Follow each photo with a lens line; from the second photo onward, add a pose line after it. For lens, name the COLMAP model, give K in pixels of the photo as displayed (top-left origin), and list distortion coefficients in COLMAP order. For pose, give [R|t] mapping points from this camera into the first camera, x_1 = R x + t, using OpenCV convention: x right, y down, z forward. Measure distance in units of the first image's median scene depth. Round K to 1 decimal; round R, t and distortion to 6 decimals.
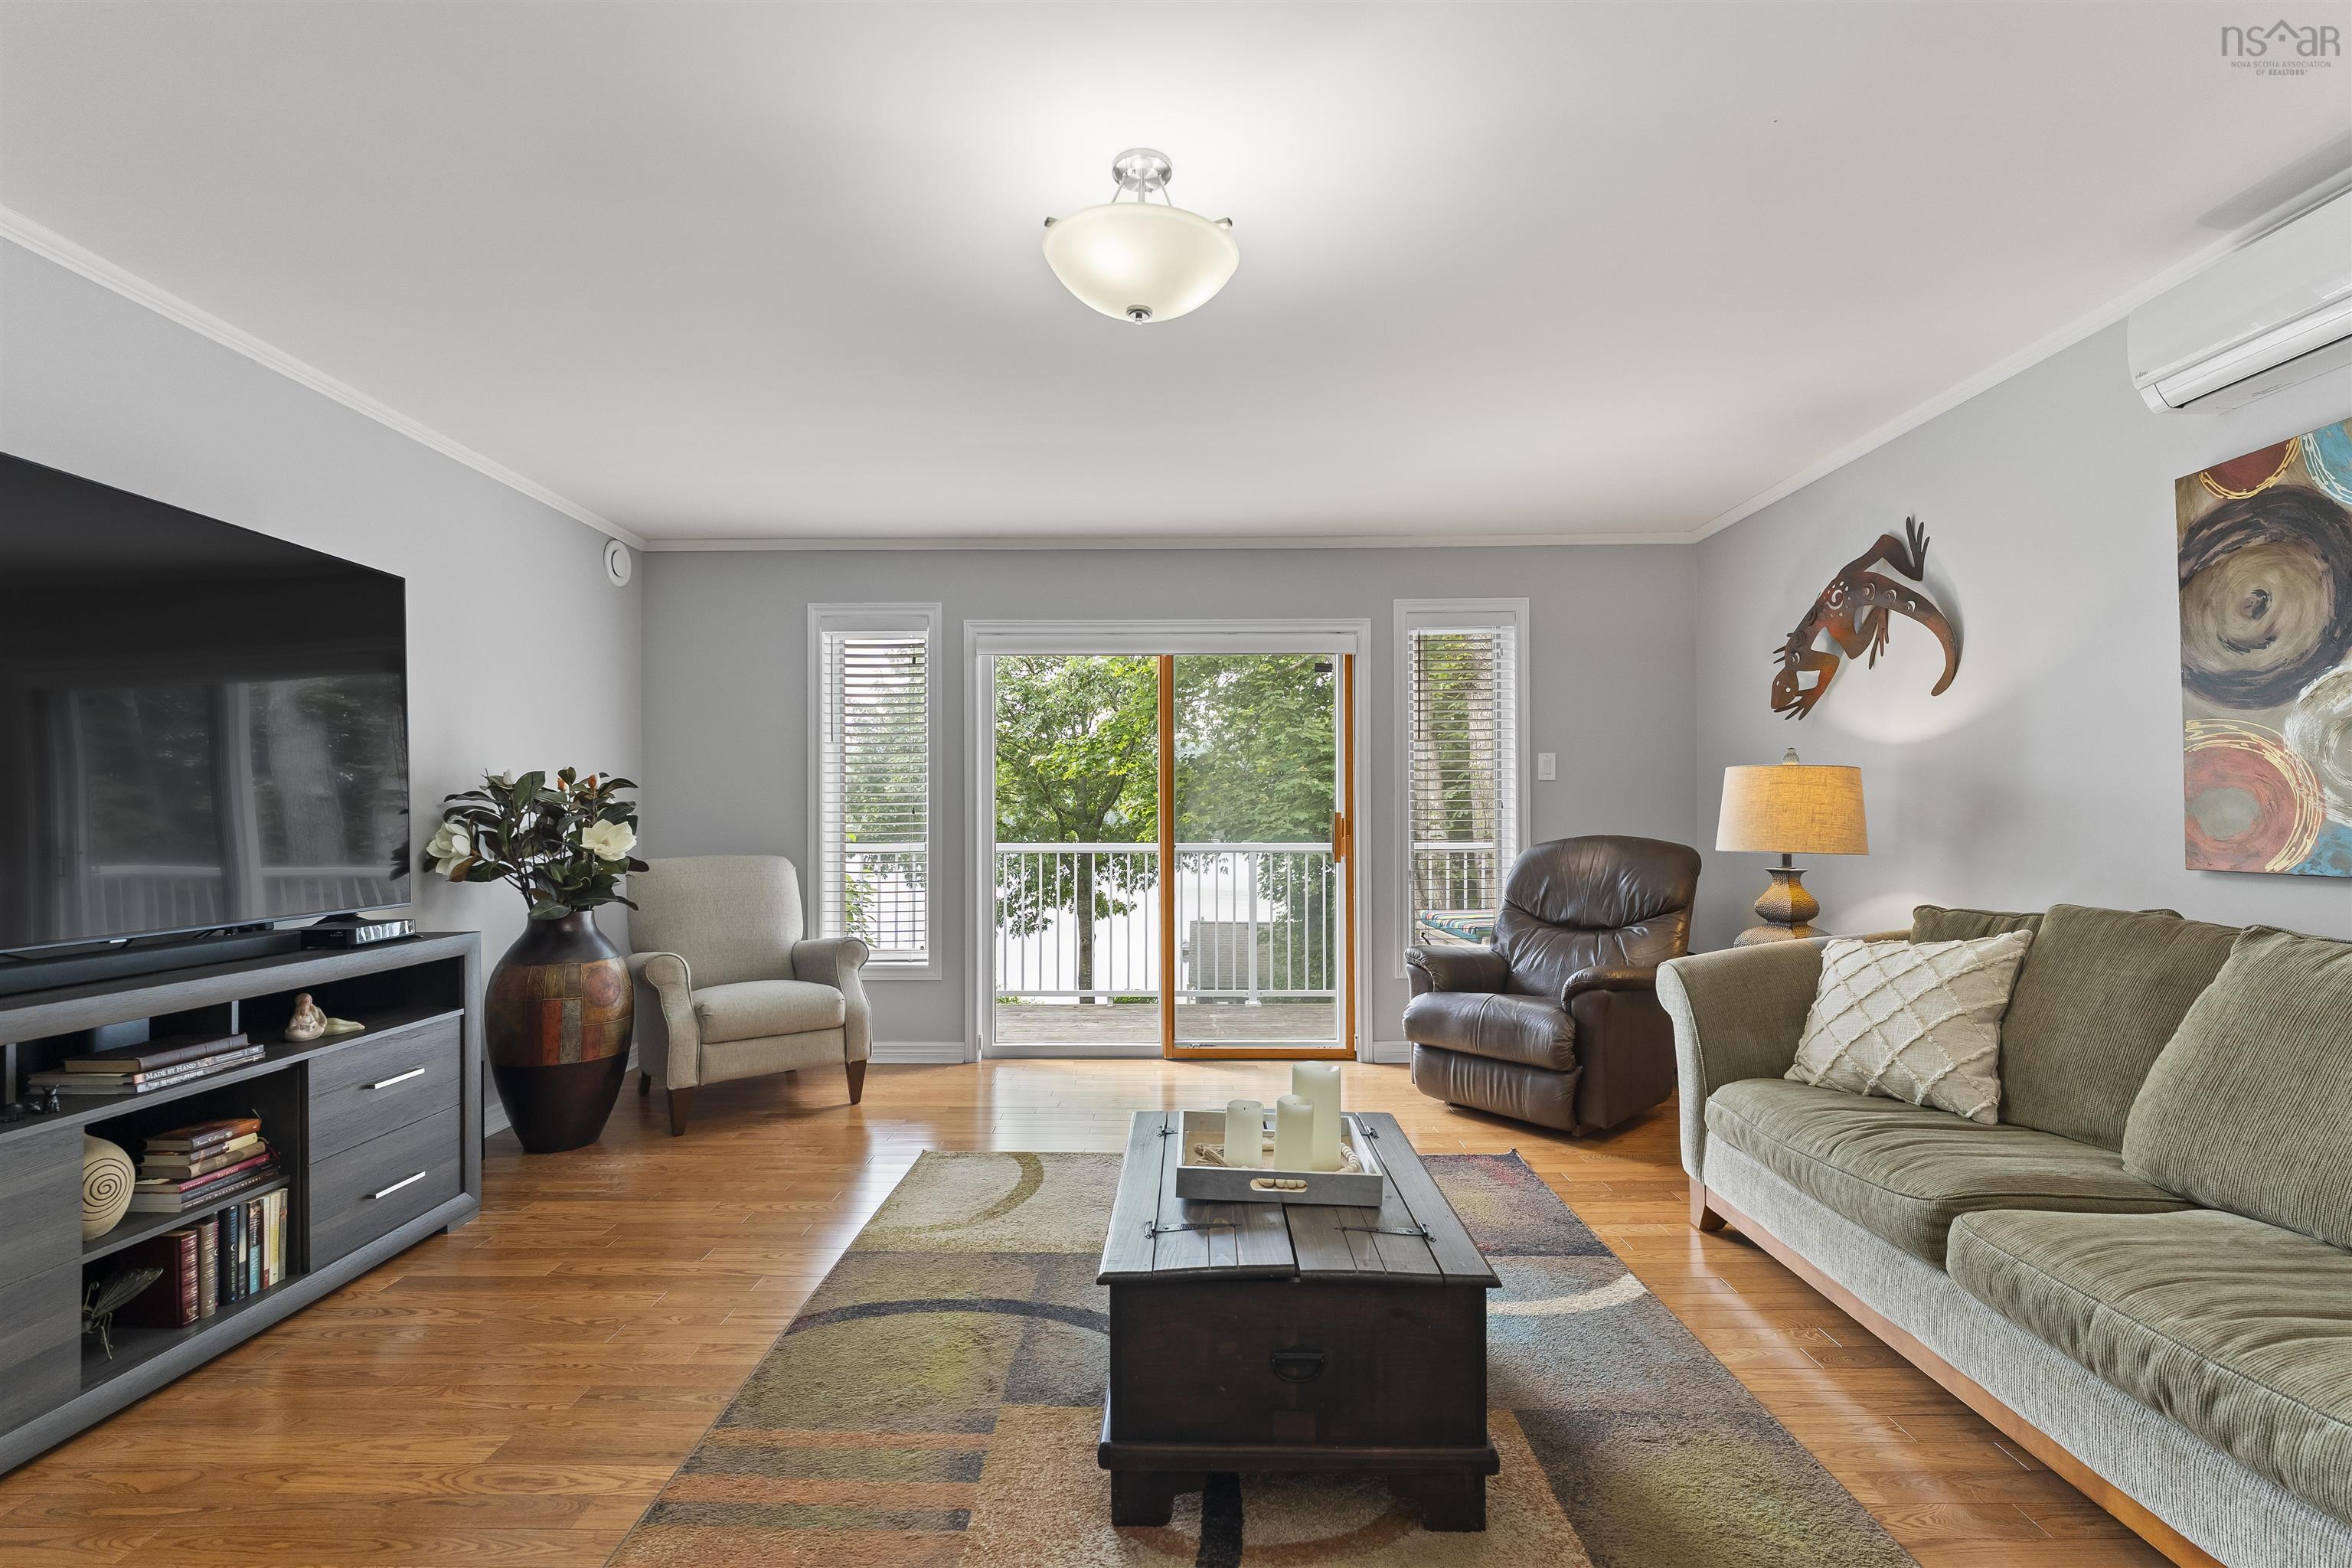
lens RADIAL K [[1028.5, 0, 1178.0], [0, 1028.5, 803.2], [0, 0, 1]] dist [-0.002336, 0.000363]
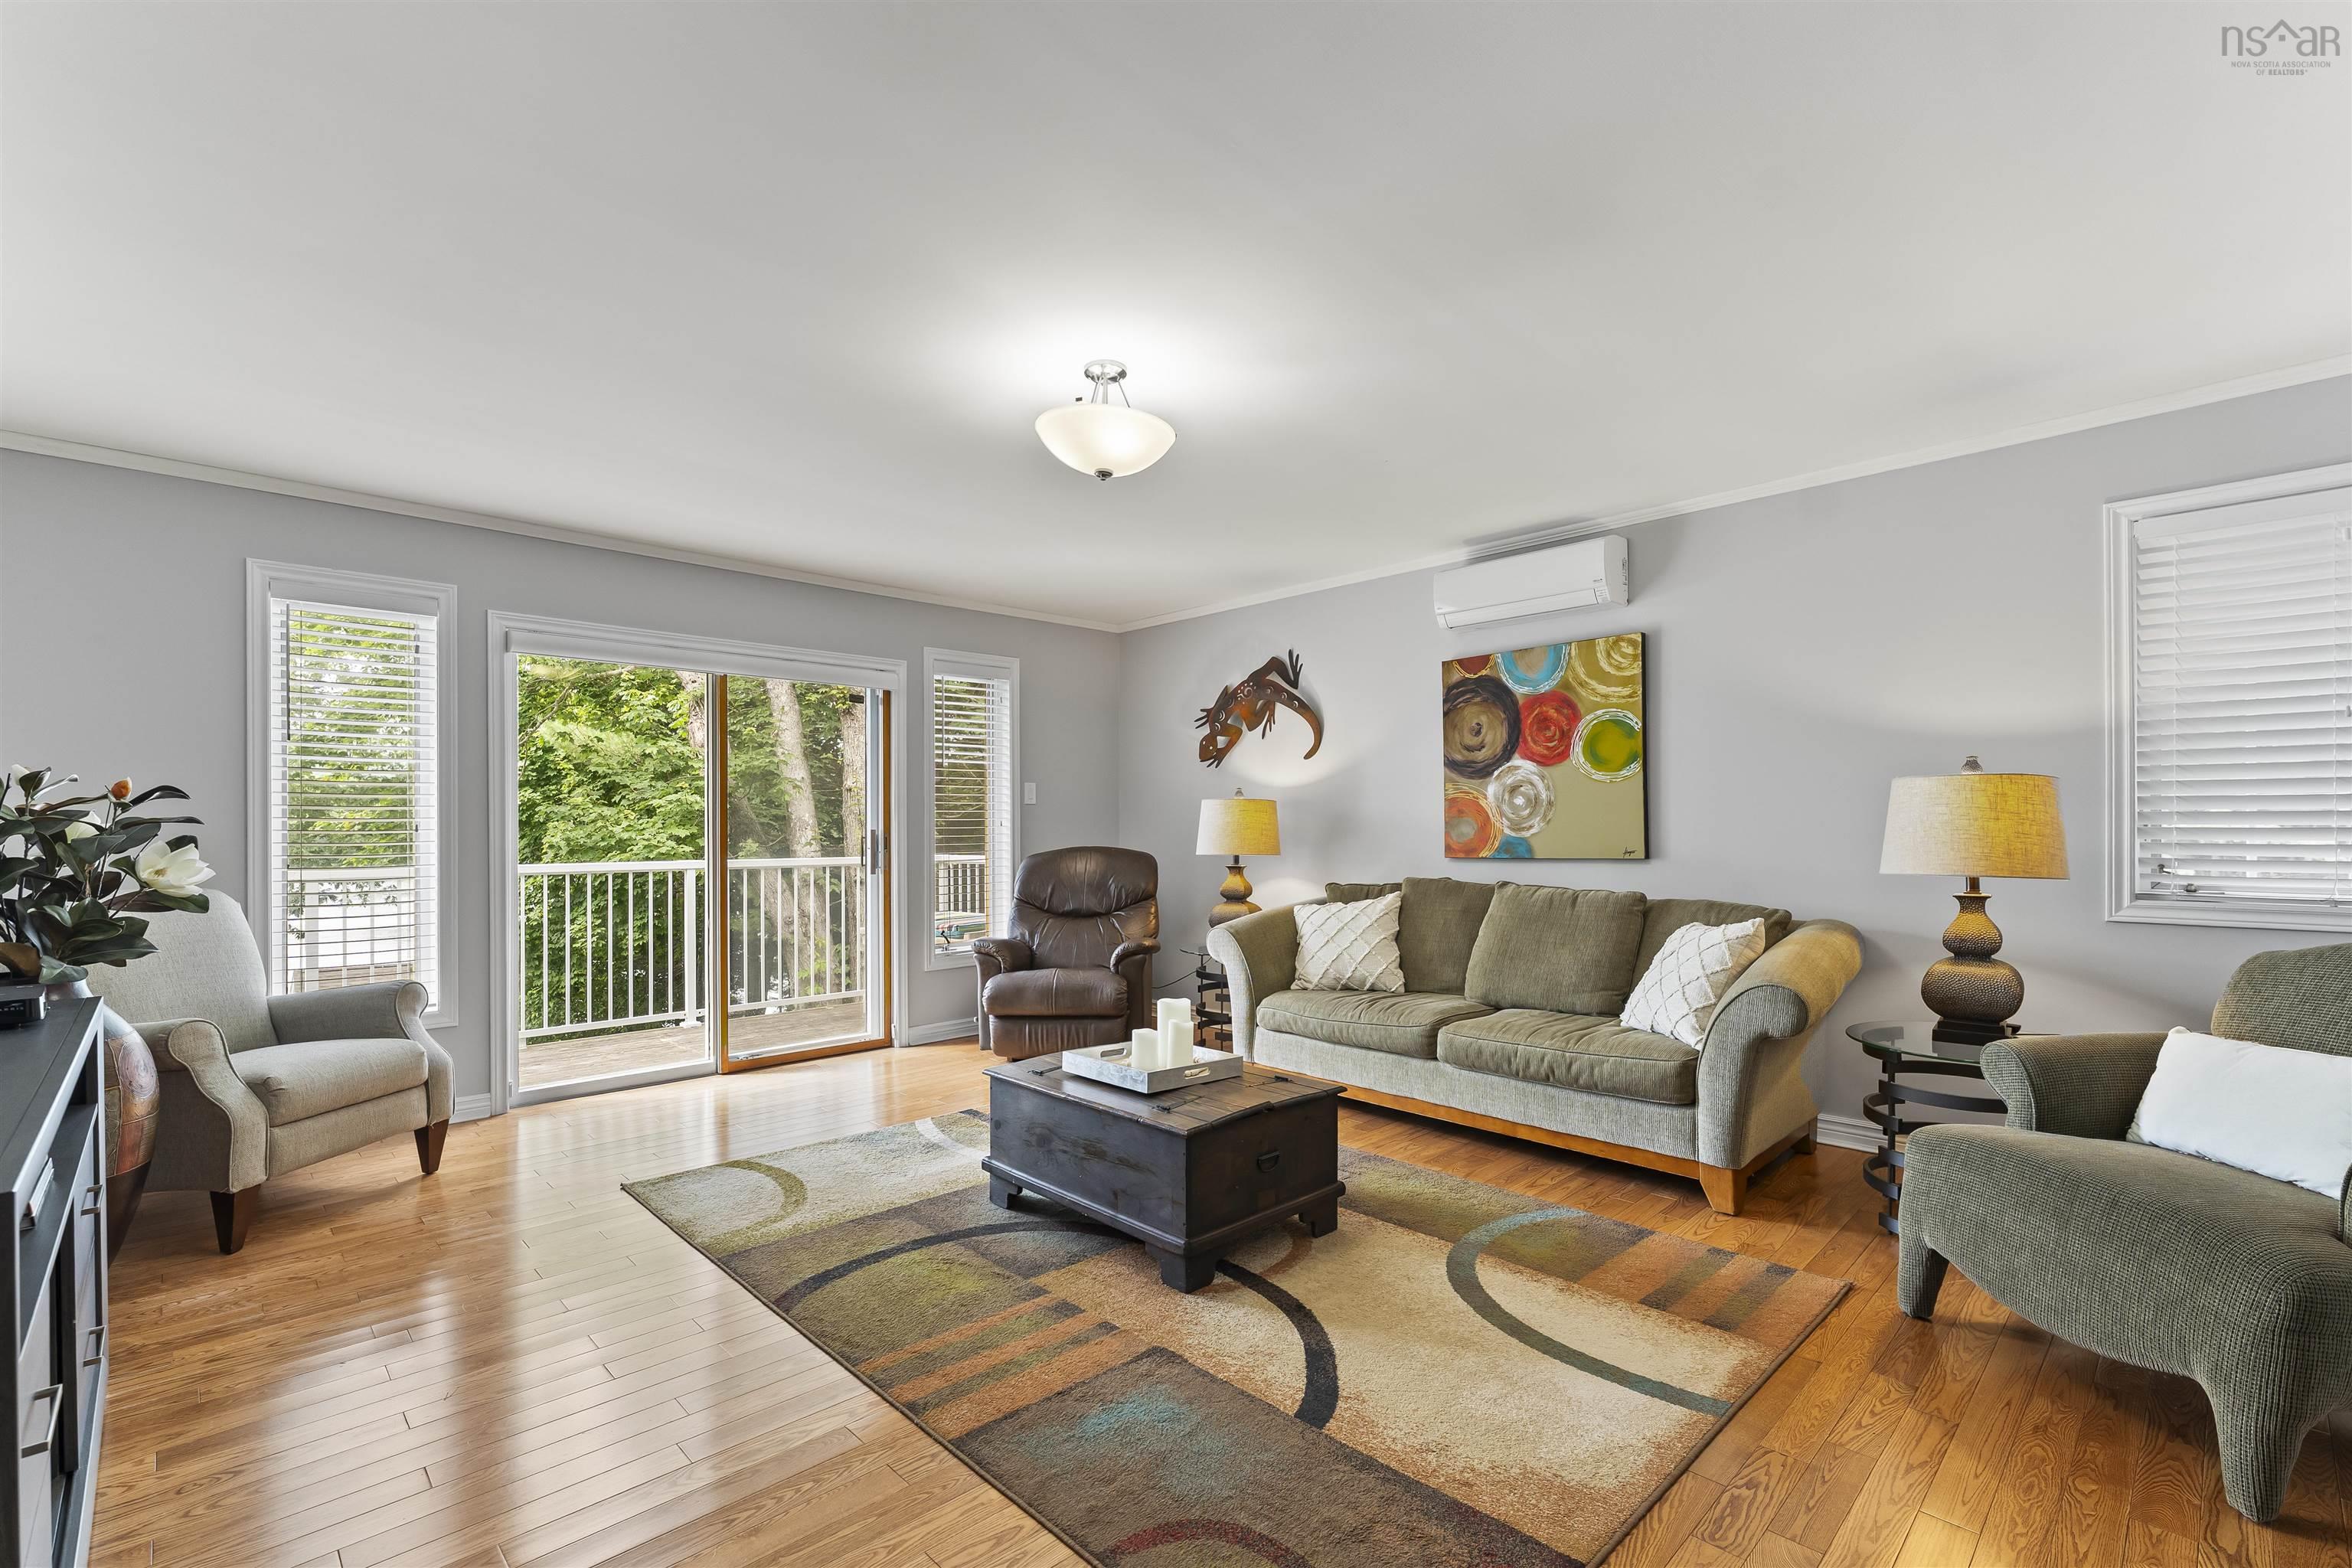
lens RADIAL K [[1028.5, 0, 1164.9], [0, 1028.5, 824.1], [0, 0, 1]] dist [-0.002336, 0.000363]
pose [[0.715475, 0.001667, 0.698636, -0.578353], [-0.005510, 0.999980, 0.003256, -0.003210], [-0.698616, -0.006179, 0.715470, -0.036788]]
